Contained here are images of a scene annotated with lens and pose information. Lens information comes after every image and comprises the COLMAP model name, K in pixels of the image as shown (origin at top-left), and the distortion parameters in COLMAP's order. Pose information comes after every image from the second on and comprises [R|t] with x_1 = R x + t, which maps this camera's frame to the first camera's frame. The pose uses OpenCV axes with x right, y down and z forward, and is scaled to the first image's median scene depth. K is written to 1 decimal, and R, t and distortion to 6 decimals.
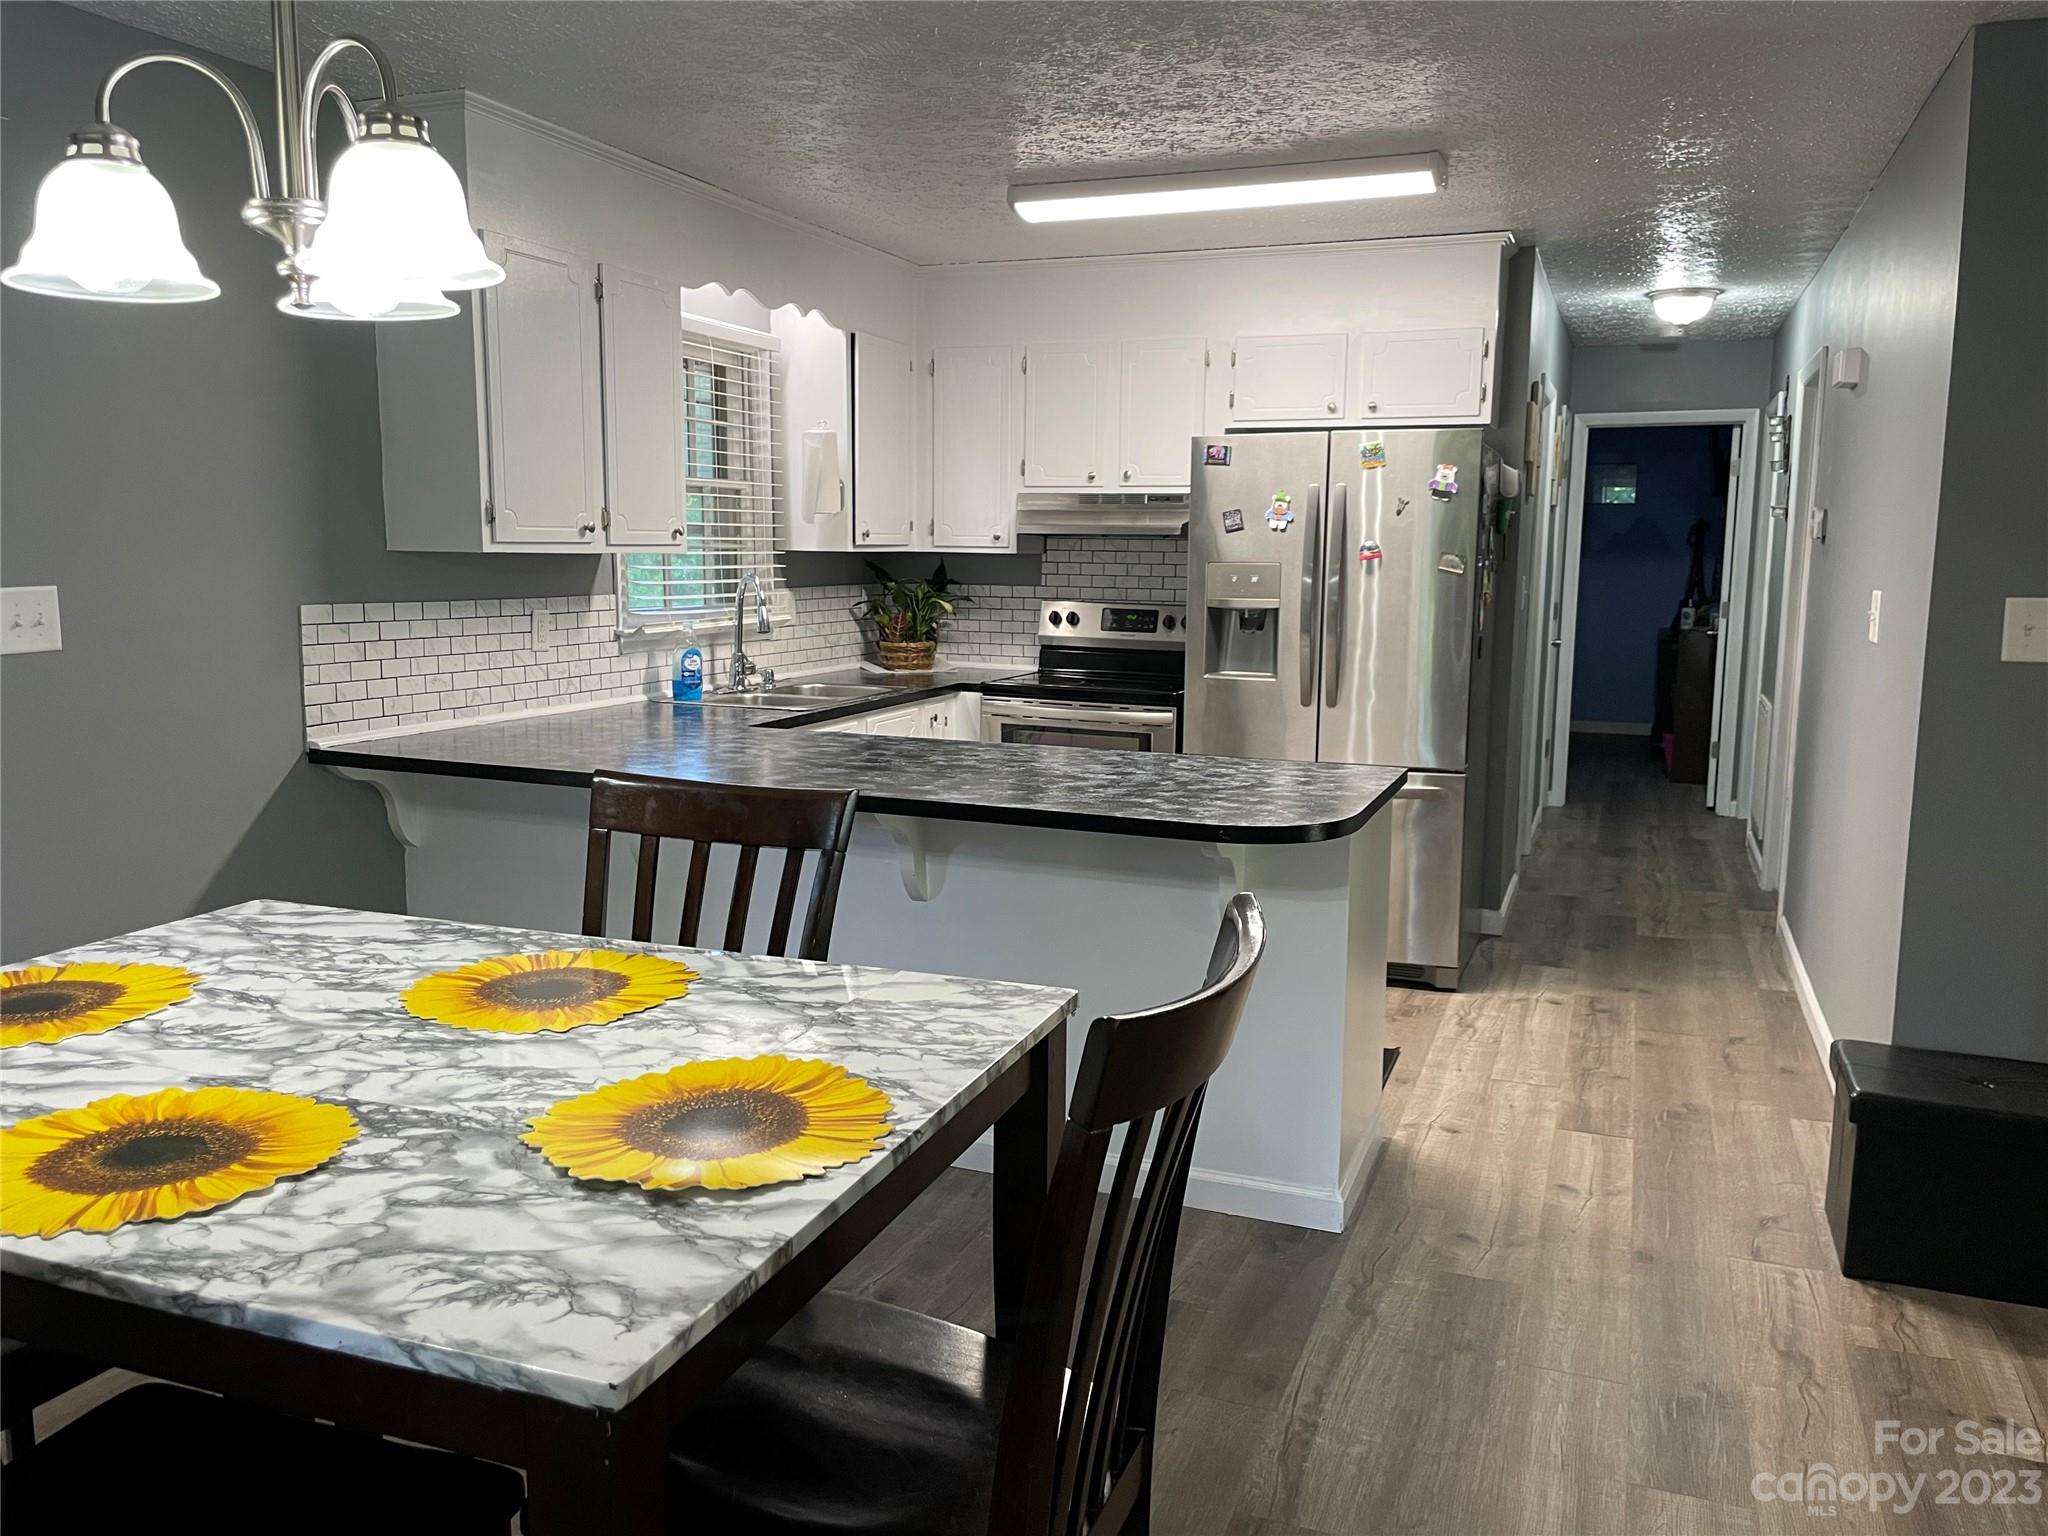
lens RADIAL K [[1585.9, 0, 1028.7], [0, 1585.9, 744.2], [0, 0, 1]] dist [0.107171, -0.136482]
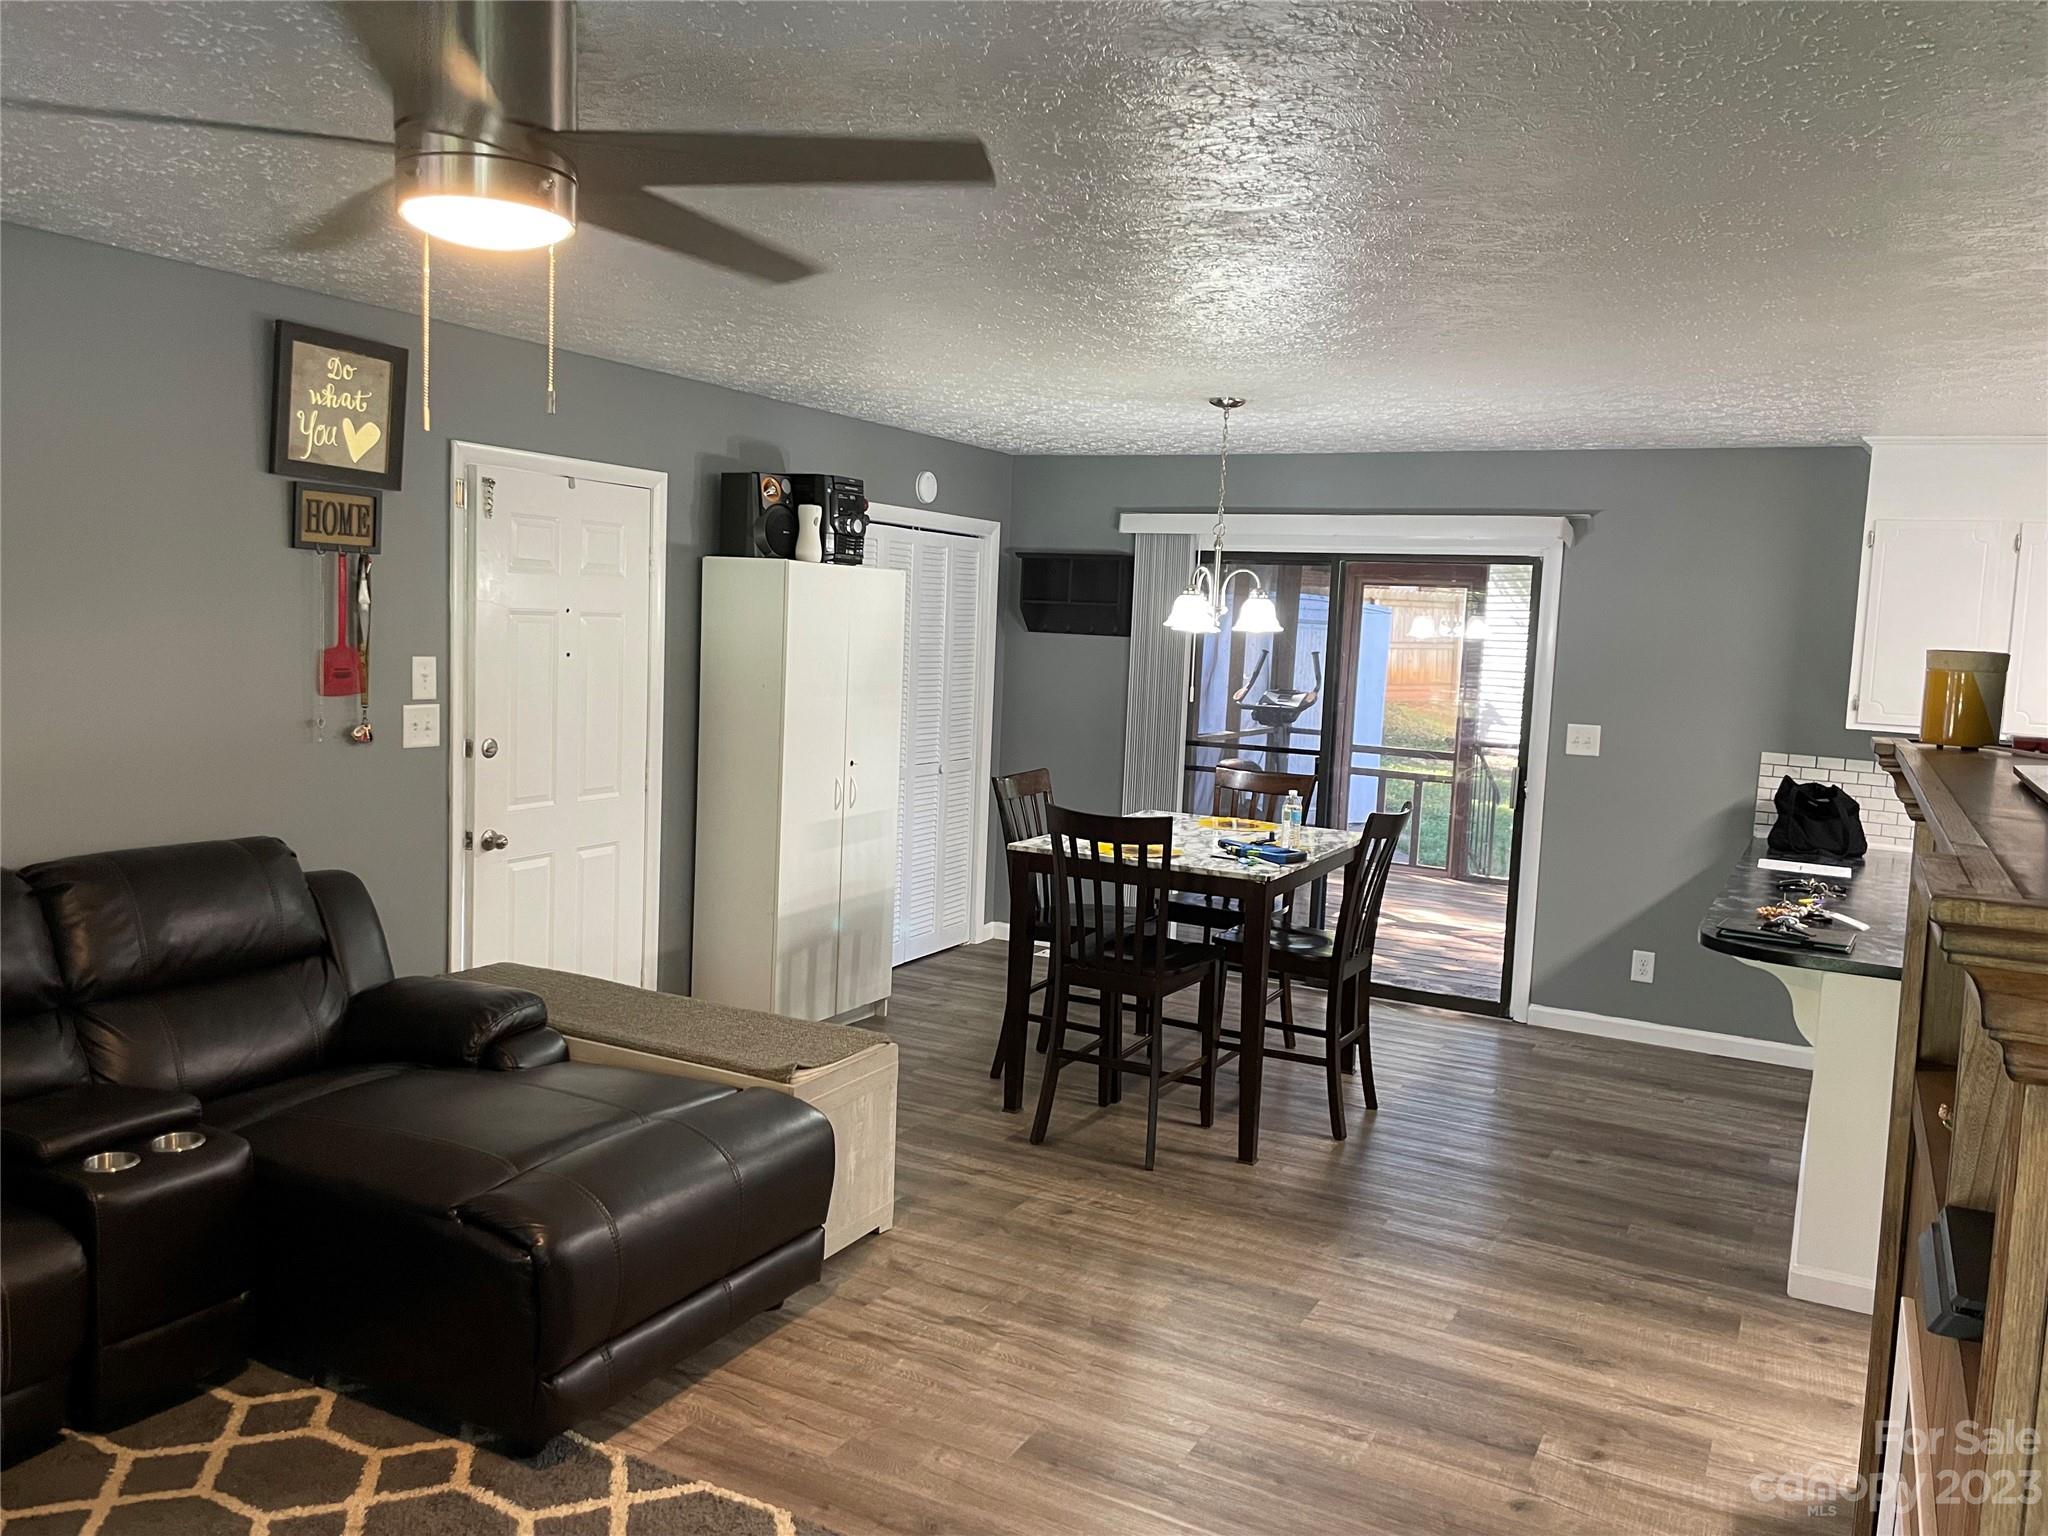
lens RADIAL K [[1566.0, 0, 1024.0], [0, 1566.0, 768.0], [0, 0, 1]] dist [0.068241, -0.114806]
pose [[-0.119136, 0.083153, -0.989390, 0.845997], [-0.172912, 0.979522, 0.103144, -0.070428], [0.977706, 0.183366, -0.102318, 0.274653]]
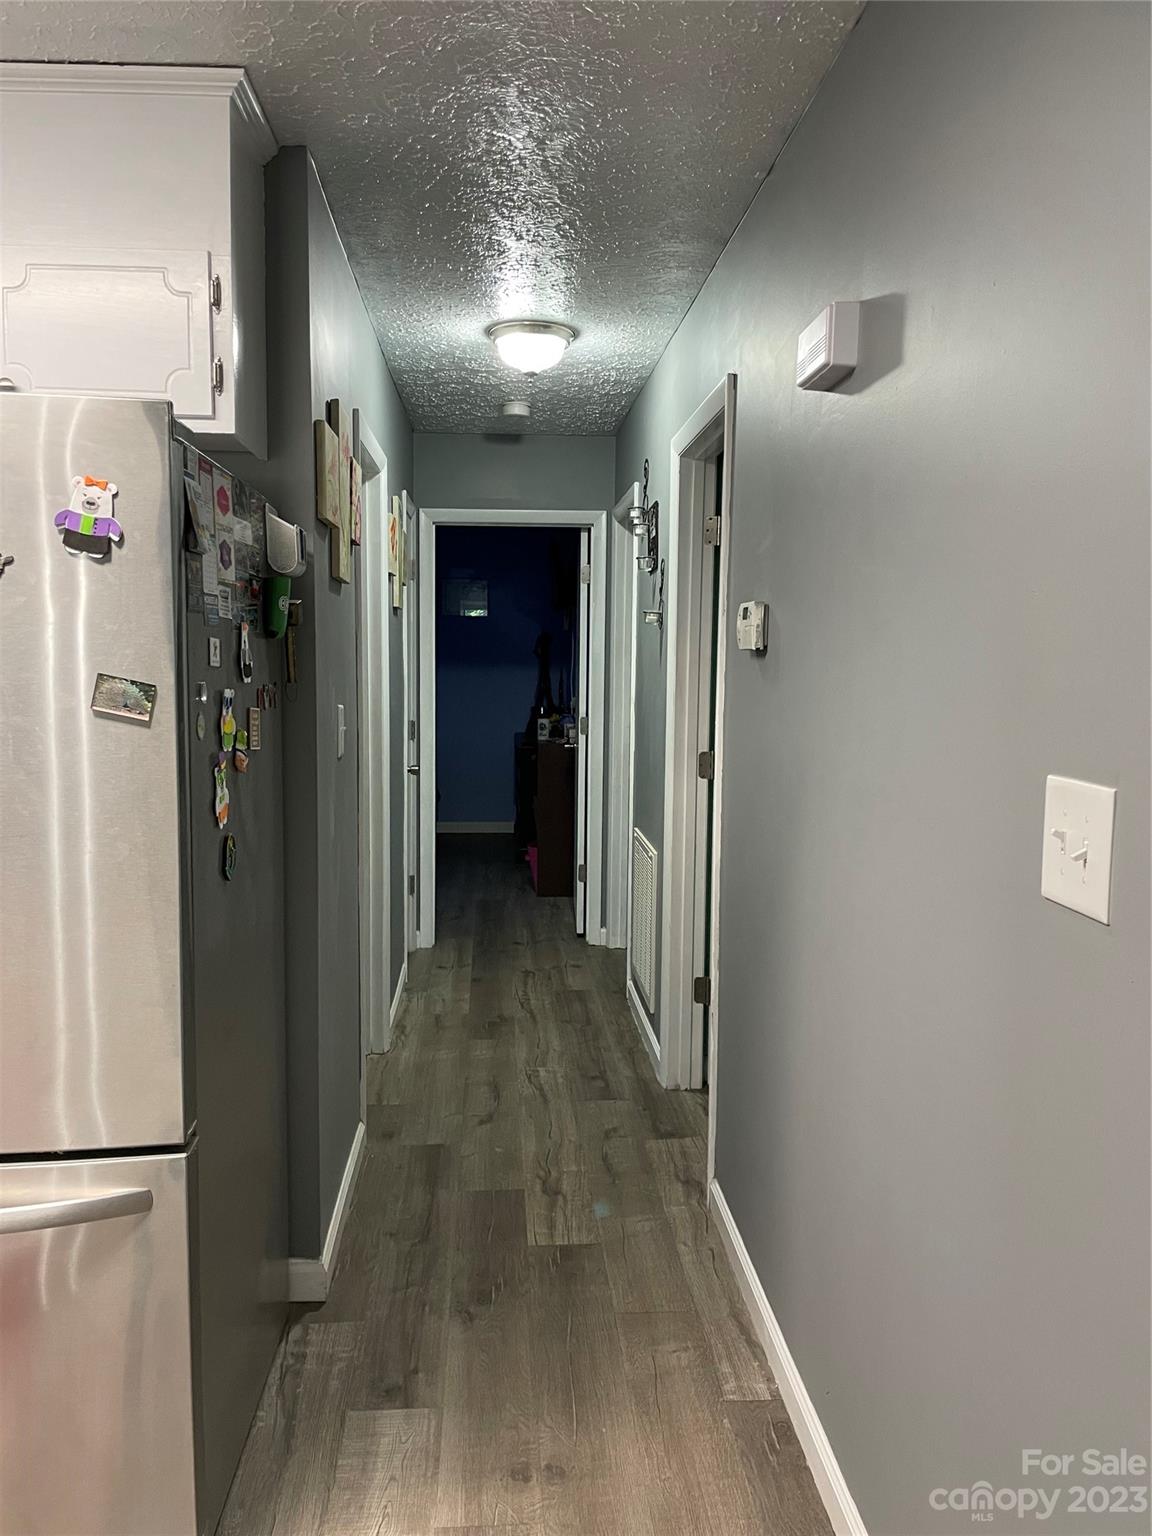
lens RADIAL K [[1183.5, 0, 576.0], [0, 1183.5, 768.0], [0, 0, 1]] dist [0.092233, -0.121048]
pose [[0.908059, -0.042640, 0.416666, 0.205676], [0.054354, 0.998389, -0.016283, -0.070067], [-0.415301, 0.037433, 0.908914, 0.553317]]
